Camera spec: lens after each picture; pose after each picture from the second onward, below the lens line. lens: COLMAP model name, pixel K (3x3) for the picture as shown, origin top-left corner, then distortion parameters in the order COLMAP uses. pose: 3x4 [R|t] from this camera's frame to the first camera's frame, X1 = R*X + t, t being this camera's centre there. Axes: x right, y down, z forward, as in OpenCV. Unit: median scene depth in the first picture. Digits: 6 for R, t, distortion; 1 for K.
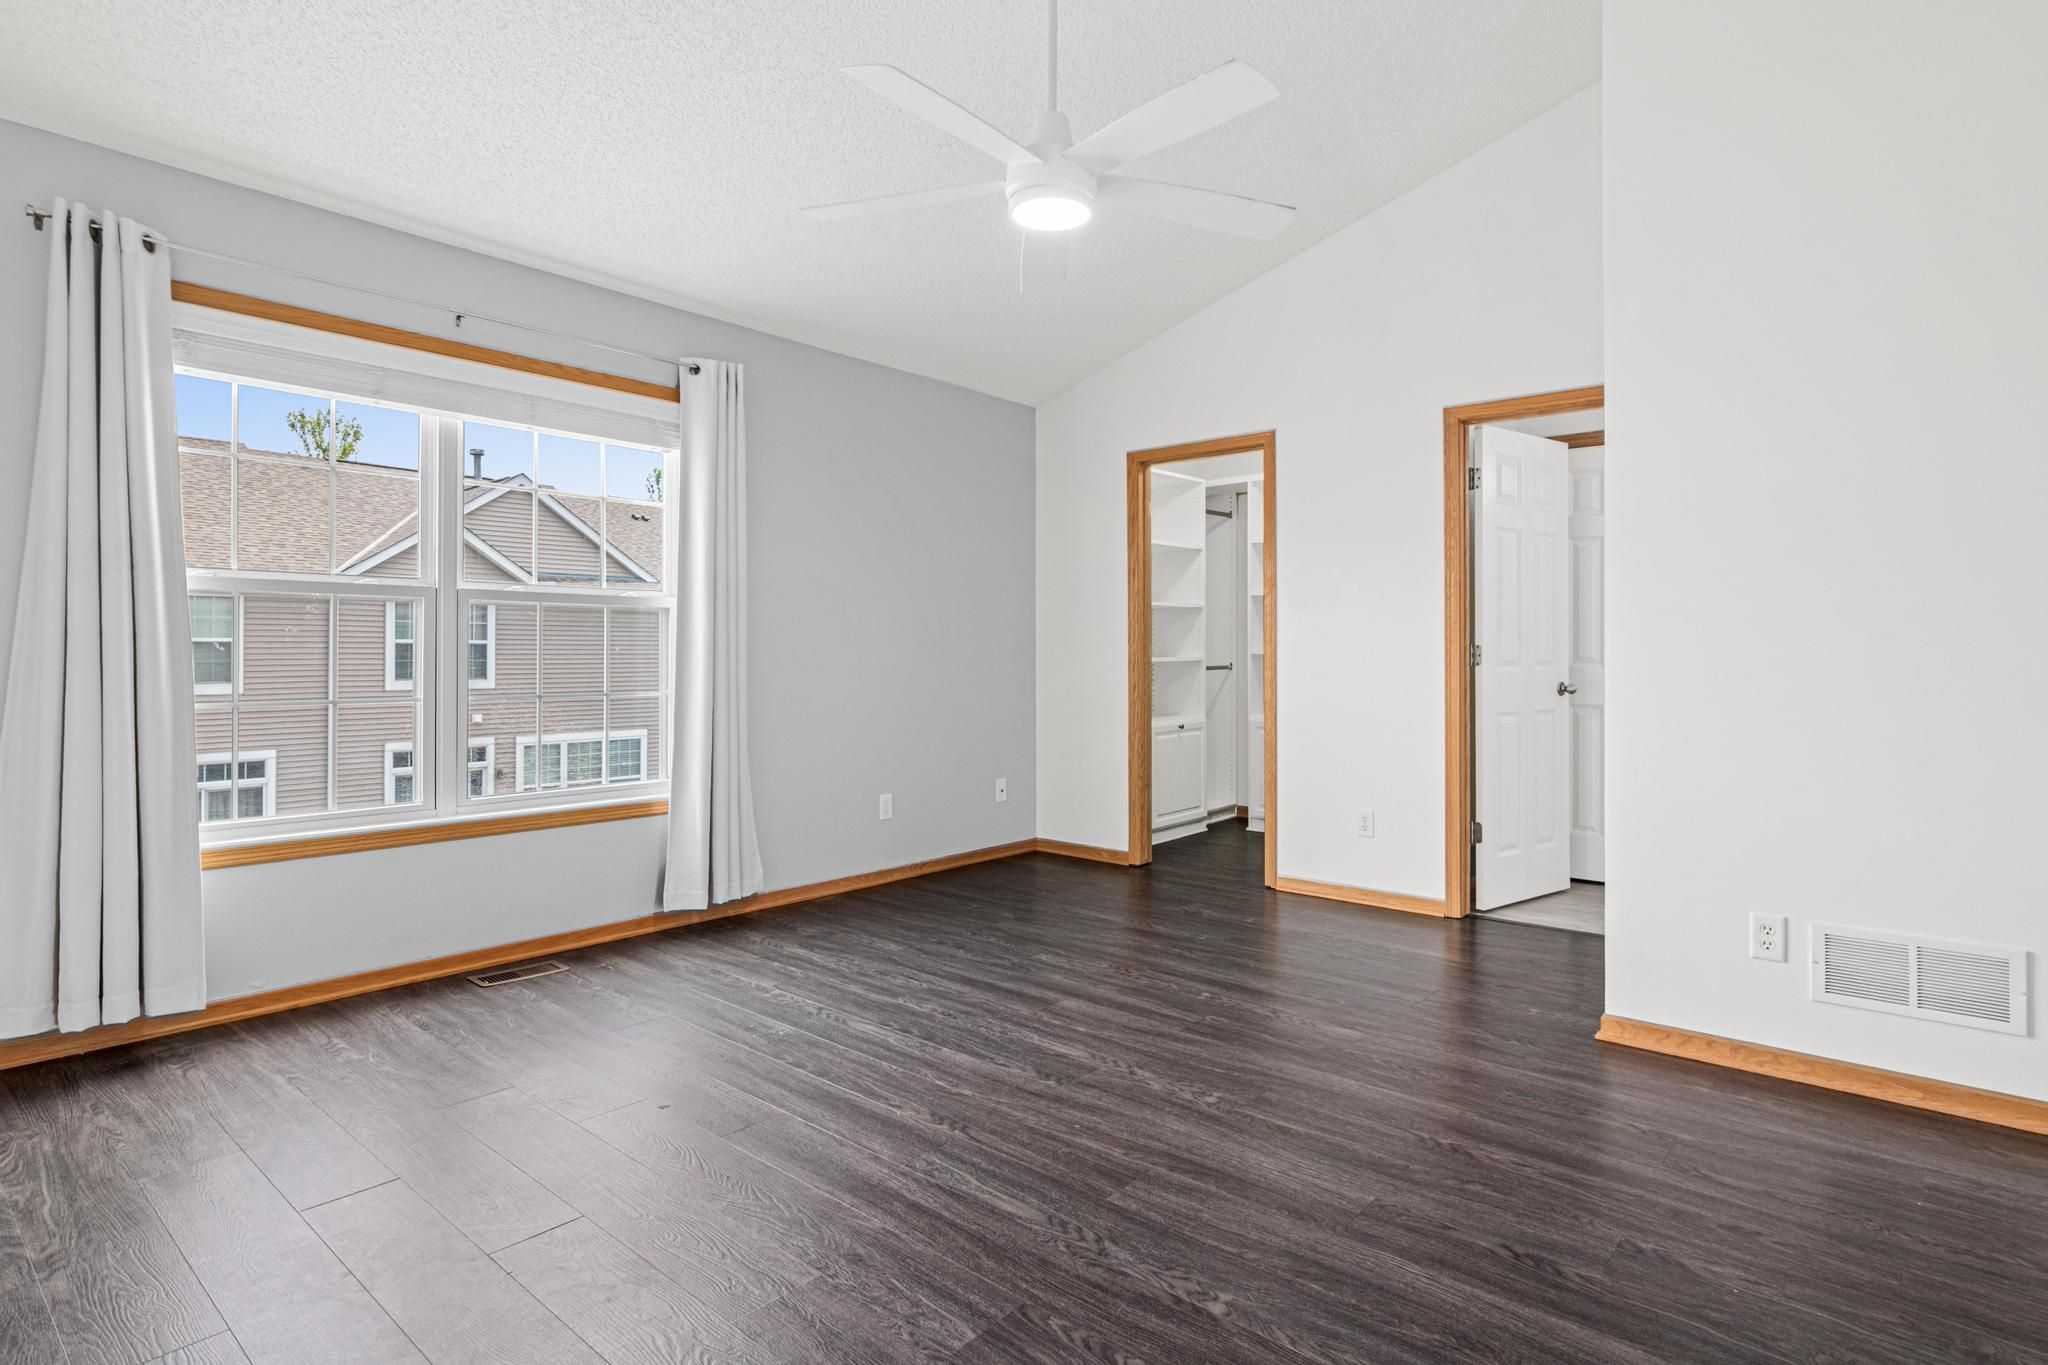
lens RADIAL K [[1038.5, 0, 1023.7], [0, 1038.5, 667.7], [0, 0, 1]] dist [-0.002329, -0.000484]
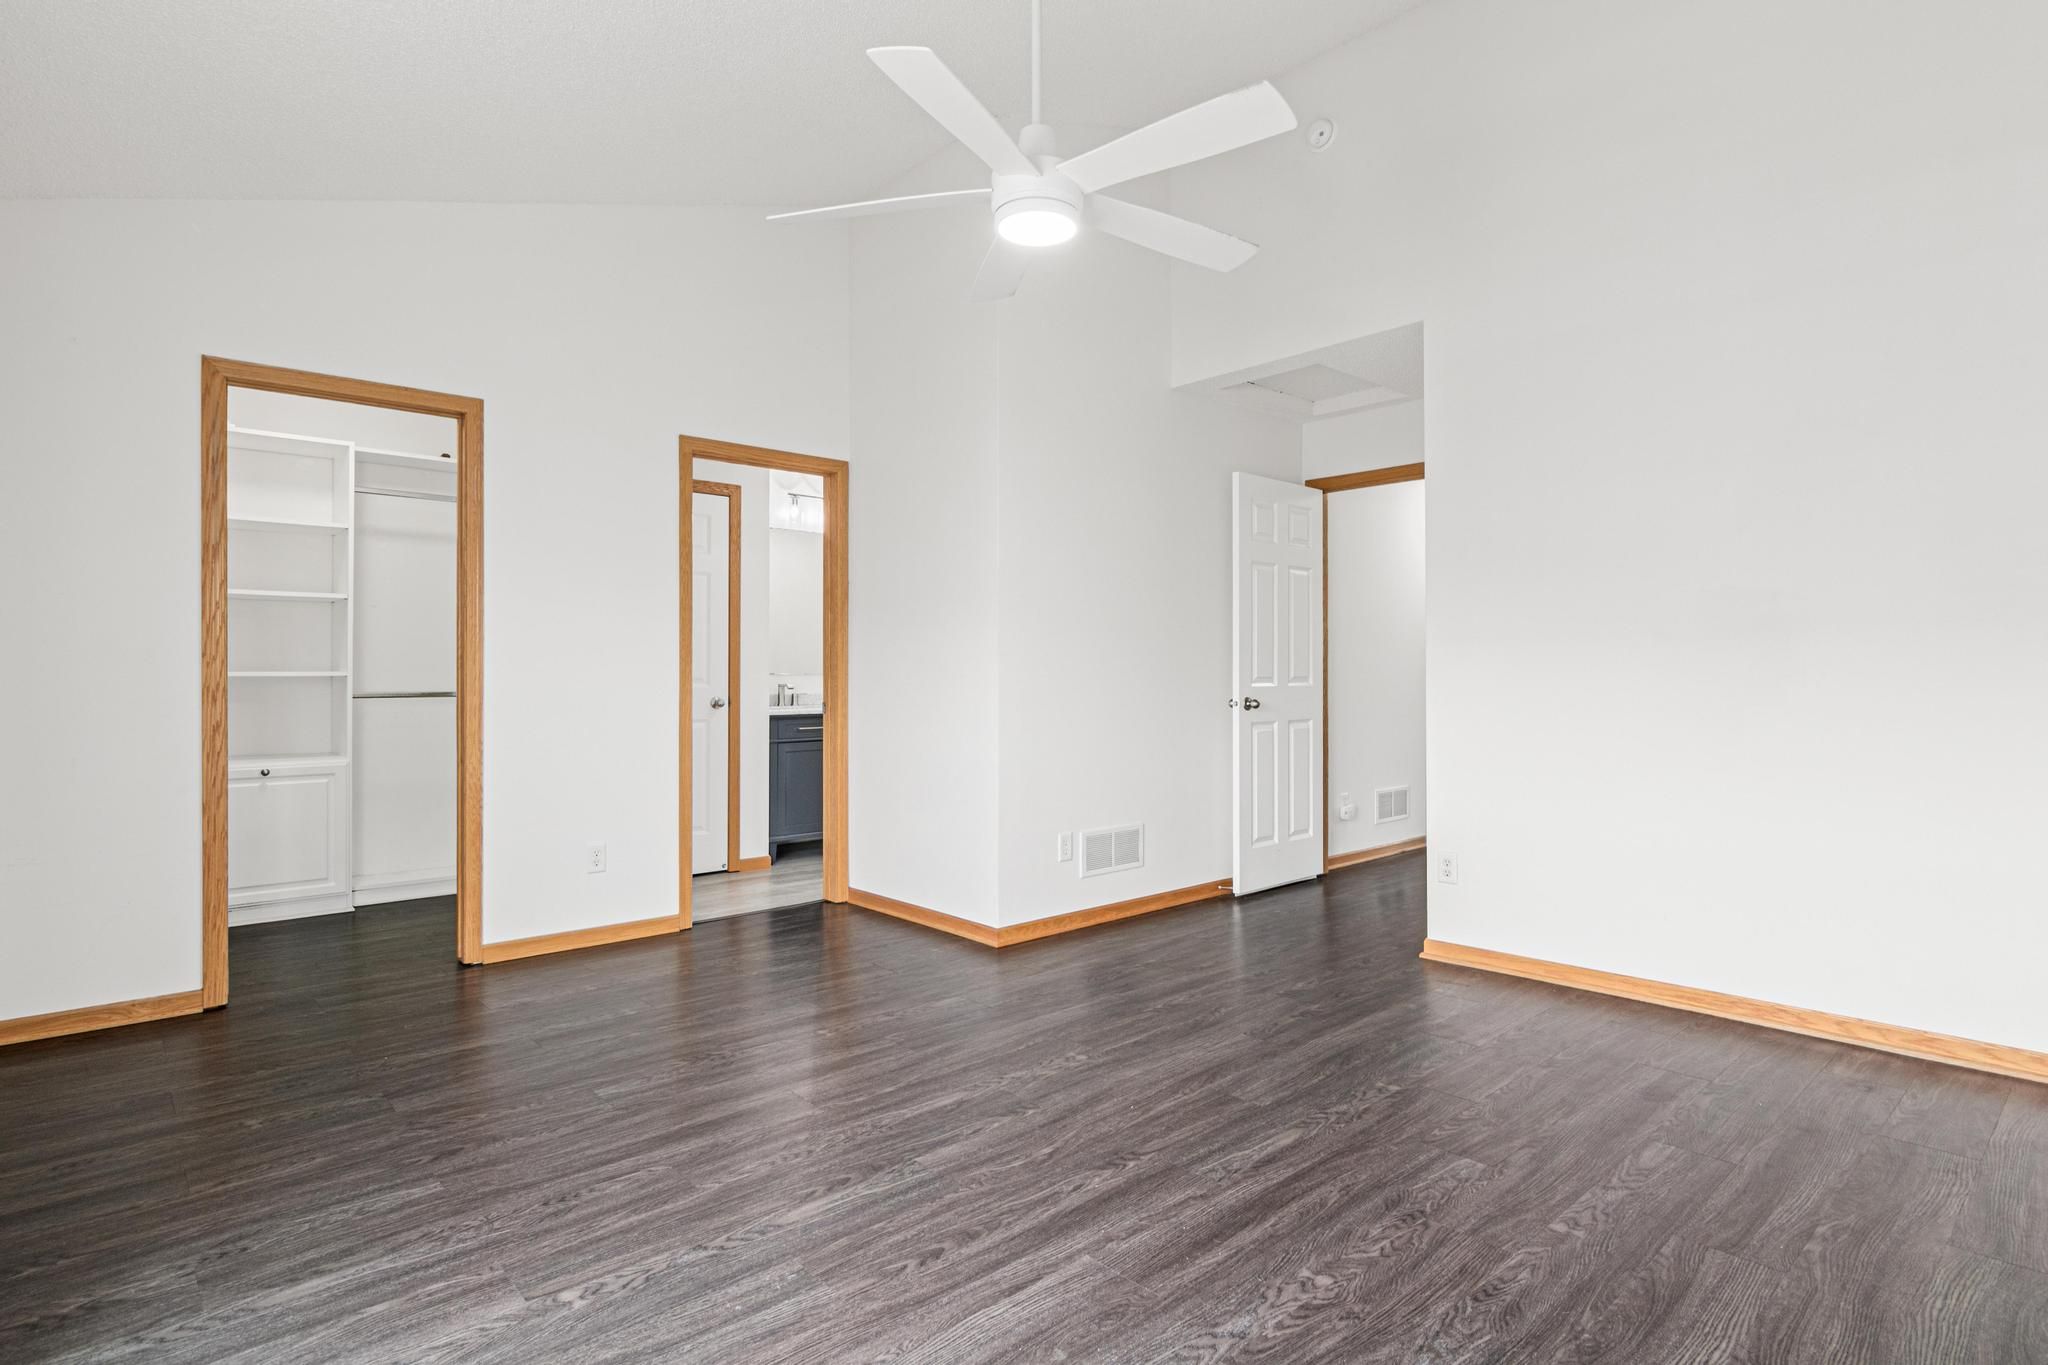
lens RADIAL K [[1038.5, 0, 1023.7], [0, 1038.5, 667.7], [0, 0, 1]] dist [-0.002329, -0.000484]
pose [[0.129930, 0.007637, 0.991494, -0.792841], [0.013788, 0.999860, -0.009508, -0.007184], [-0.991427, 0.014906, 0.129807, 0.732469]]
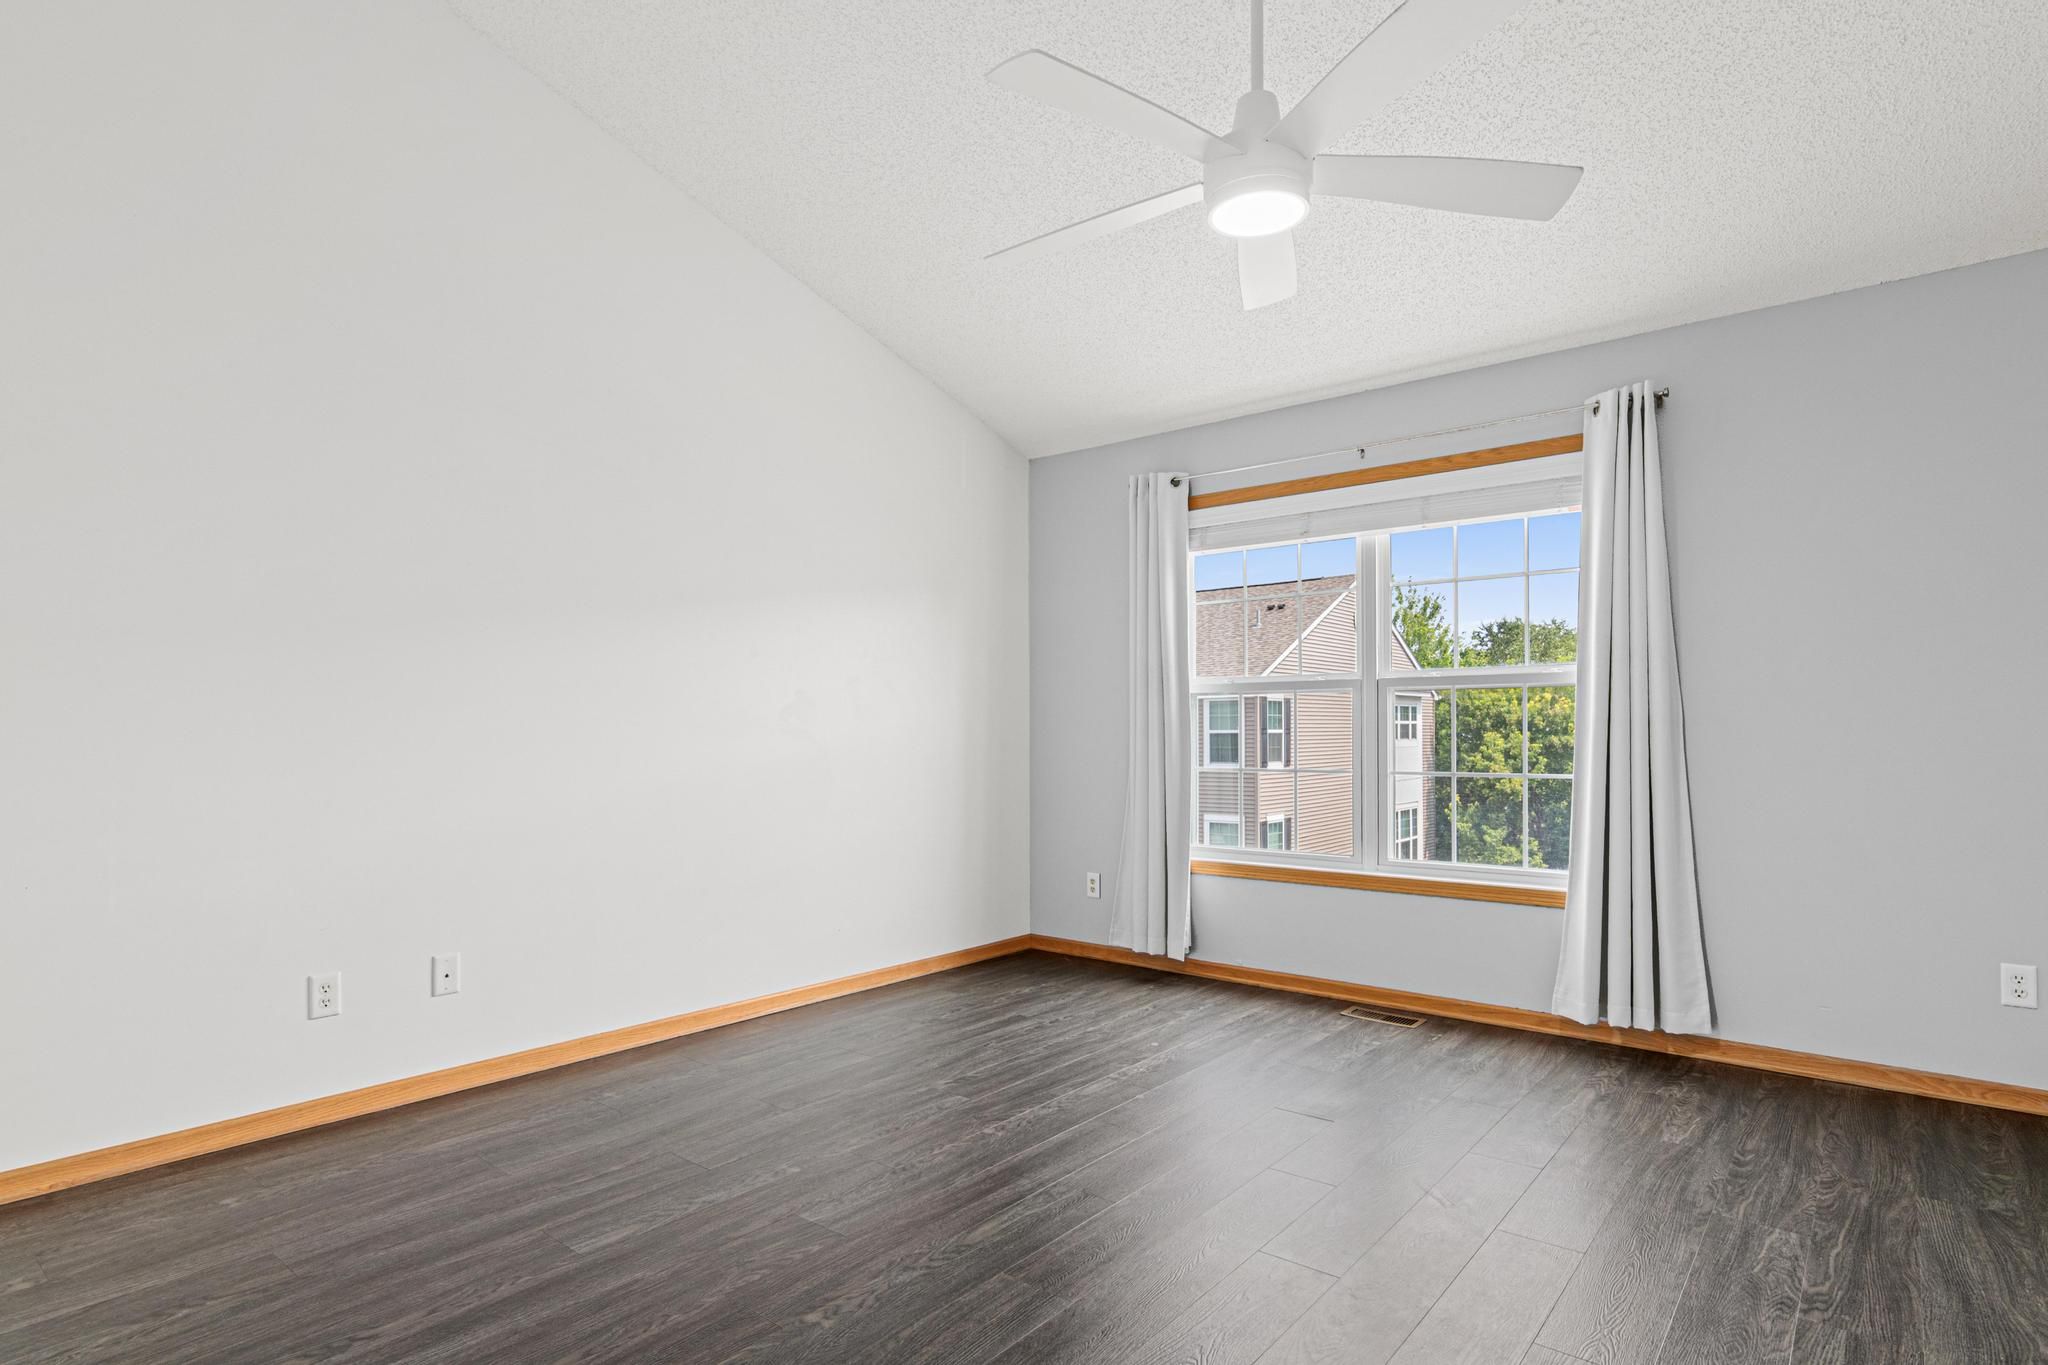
lens RADIAL K [[1079.8, 0, 1036.9], [0, 1079.8, 691.0], [0, 0, 1]] dist [0.001232, 0.000652]
pose [[0.036110, -0.039944, -0.998549, 0.755748], [-0.008612, 0.999151, -0.040279, -0.007201], [0.999311, 0.010054, 0.035735, 0.650413]]
